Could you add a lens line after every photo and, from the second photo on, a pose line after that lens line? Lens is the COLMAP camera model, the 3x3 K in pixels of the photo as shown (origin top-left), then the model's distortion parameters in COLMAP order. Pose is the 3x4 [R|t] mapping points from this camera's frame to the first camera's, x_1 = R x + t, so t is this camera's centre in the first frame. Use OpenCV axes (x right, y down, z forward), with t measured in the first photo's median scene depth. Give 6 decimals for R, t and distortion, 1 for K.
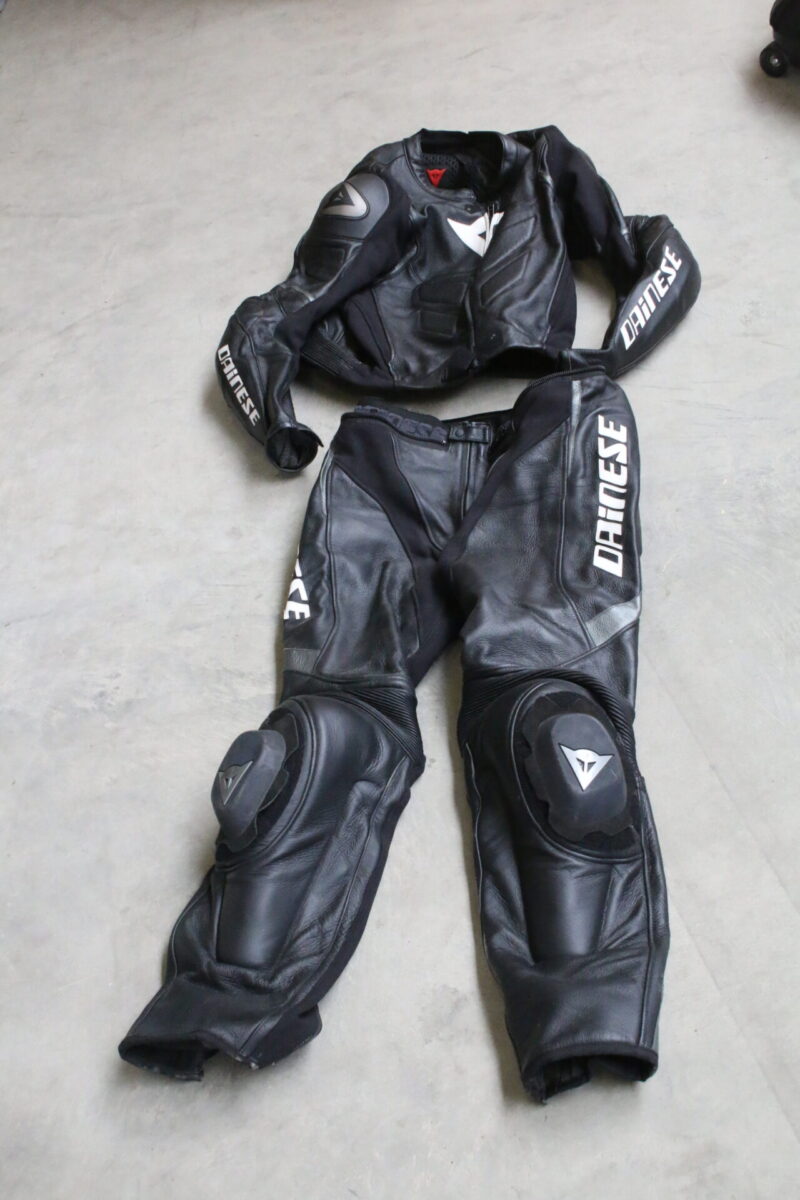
lens RADIAL K [[1562.7, 0, 398.3], [0, 1562.7, 592.4], [0, 0, 1]] dist [-0.049778, 0.000000]
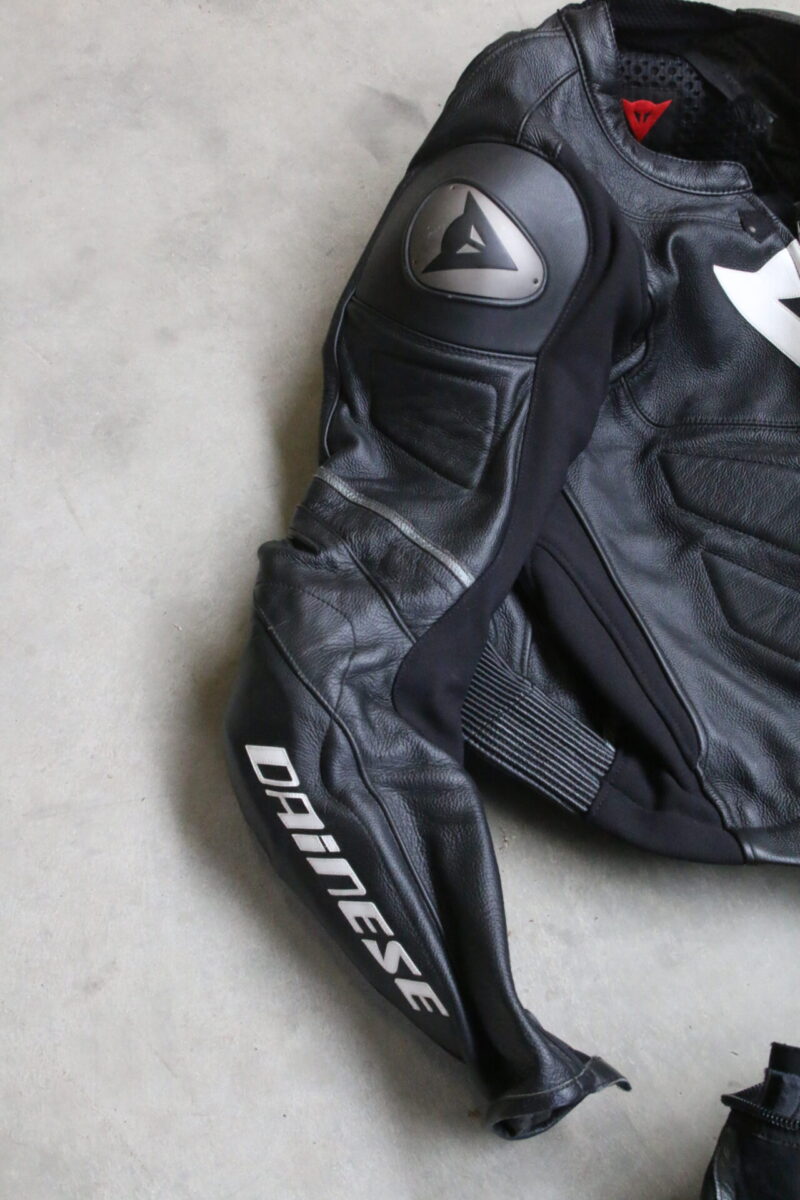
lens RADIAL K [[2081.5, 0, 398.7], [0, 2081.5, 601.1], [0, 0, 1]] dist [0.037920, 0.000000]
pose [[0.955520, -0.114265, 0.271891, -0.249893], [0.024464, 0.949427, 0.313034, -0.404887], [-0.293910, -0.292459, 0.909992, 0.626350]]
